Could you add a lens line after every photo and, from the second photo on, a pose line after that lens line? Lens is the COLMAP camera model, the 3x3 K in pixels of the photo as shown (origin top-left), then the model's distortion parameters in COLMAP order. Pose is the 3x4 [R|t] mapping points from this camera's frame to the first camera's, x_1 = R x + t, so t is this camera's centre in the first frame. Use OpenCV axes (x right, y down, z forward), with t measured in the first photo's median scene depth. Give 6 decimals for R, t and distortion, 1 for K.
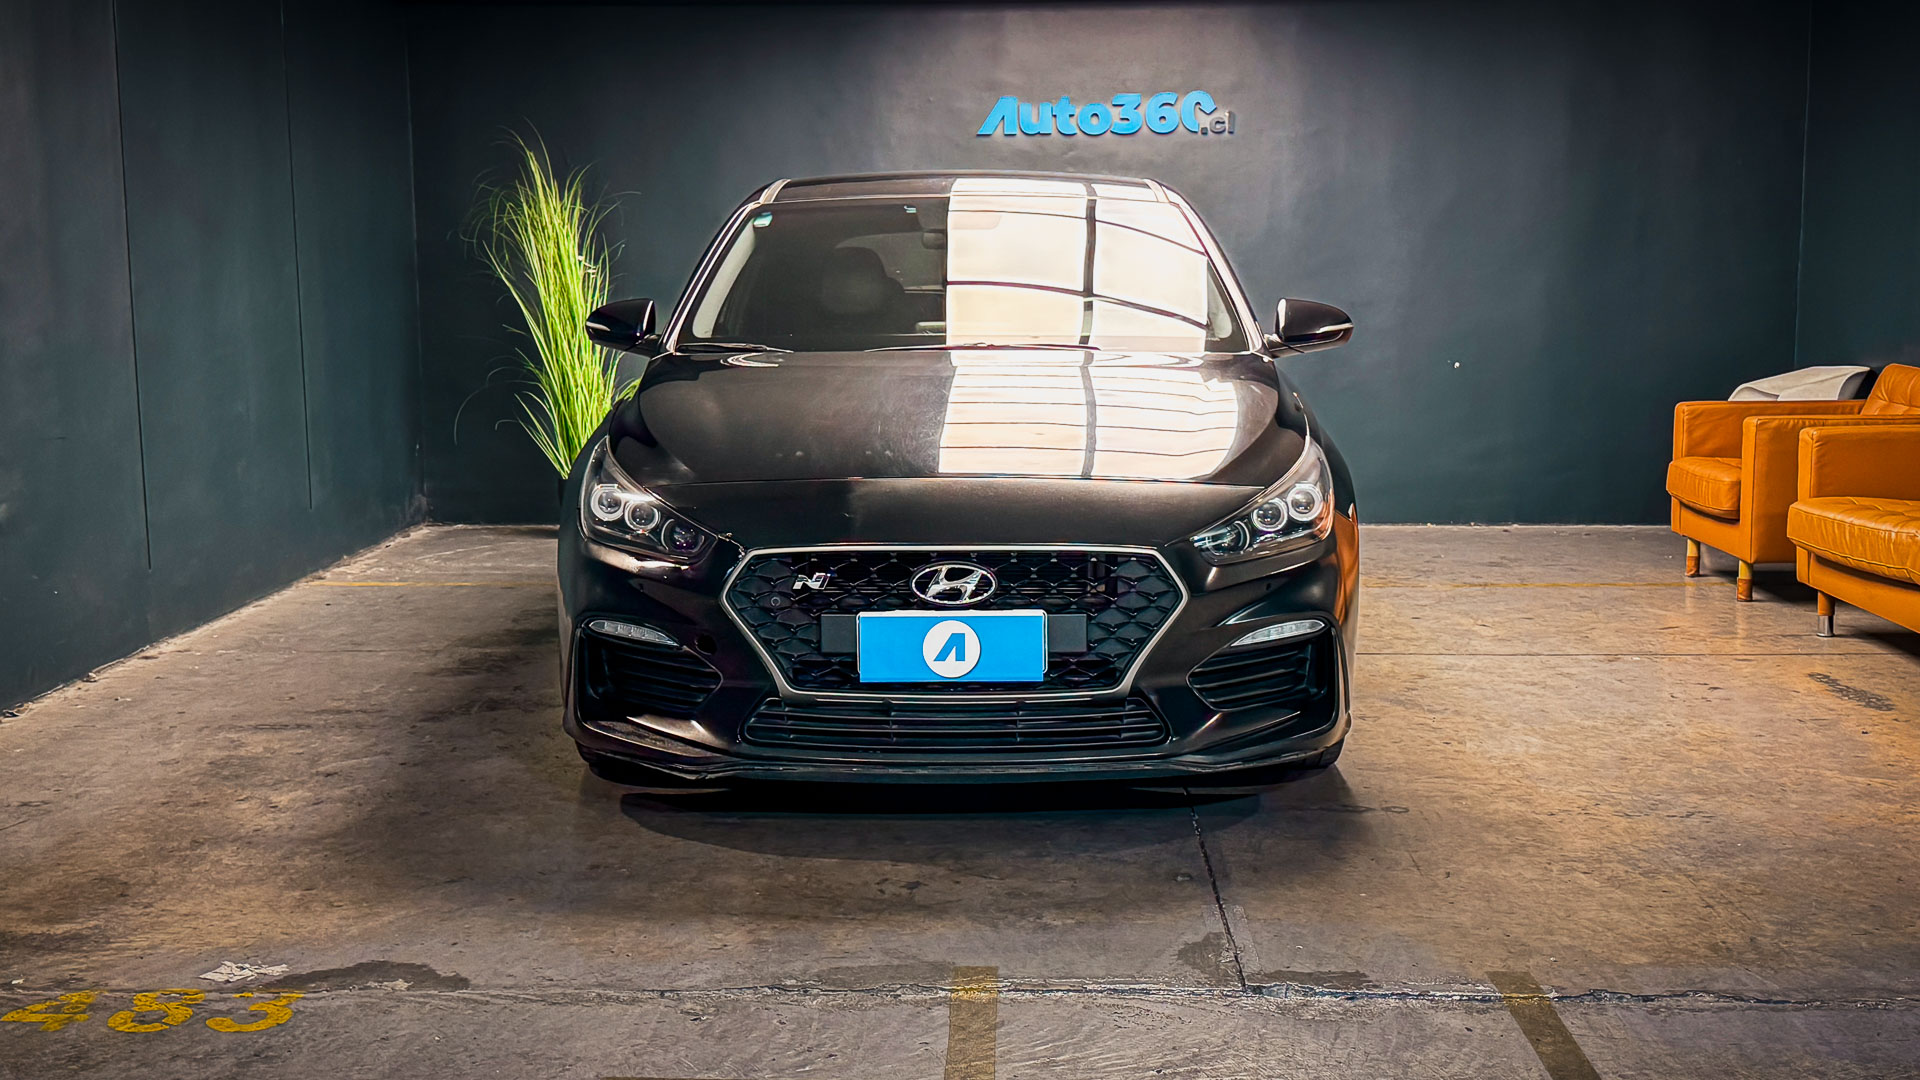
lens RADIAL K [[1741.4, 0, 960.0], [0, 1741.4, 540.0], [0, 0, 1]] dist [0.099142, -0.120253]
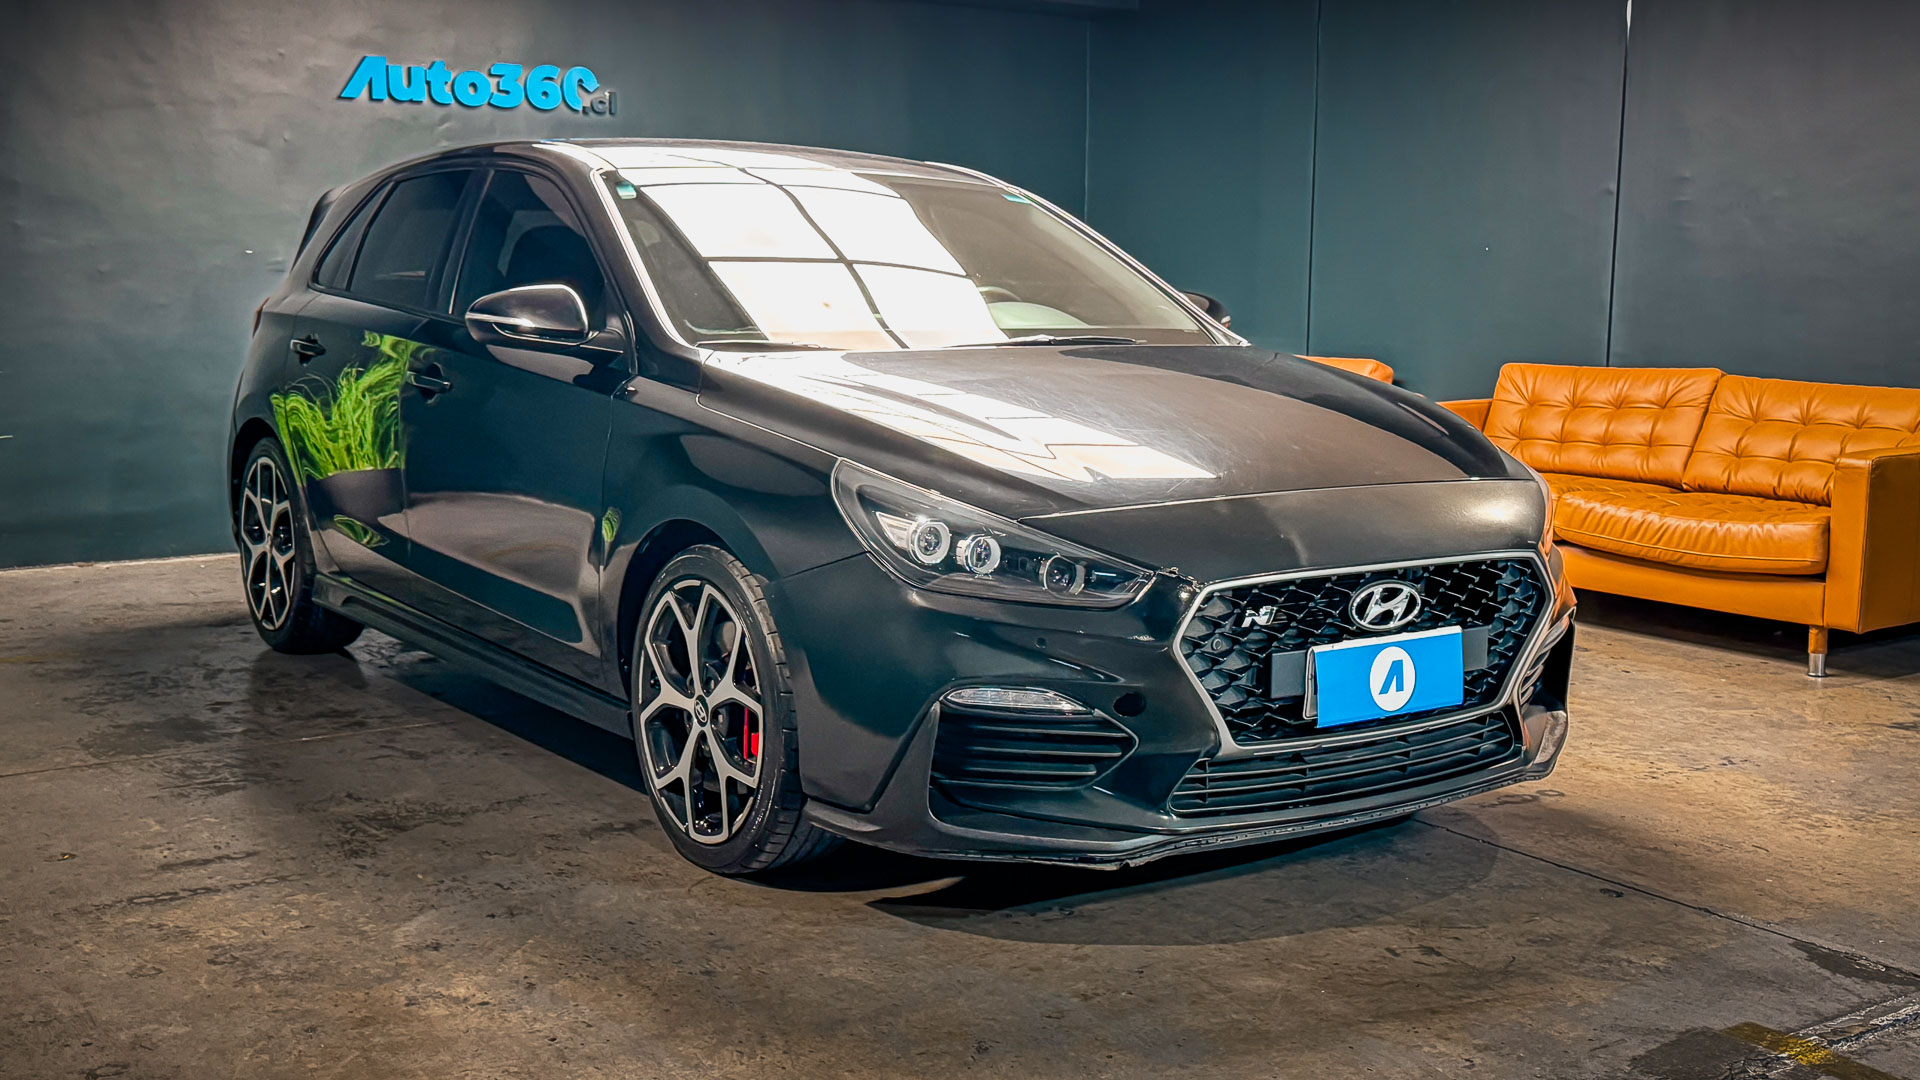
lens RADIAL K [[1741.4, 0, 960.0], [0, 1741.4, 540.0], [0, 0, 1]] dist [0.099142, -0.120253]
pose [[0.867183, -0.064852, 0.493749, -0.631014], [0.062977, 0.997805, 0.020450, -0.040258], [-0.493992, 0.013361, 0.869364, 0.330084]]
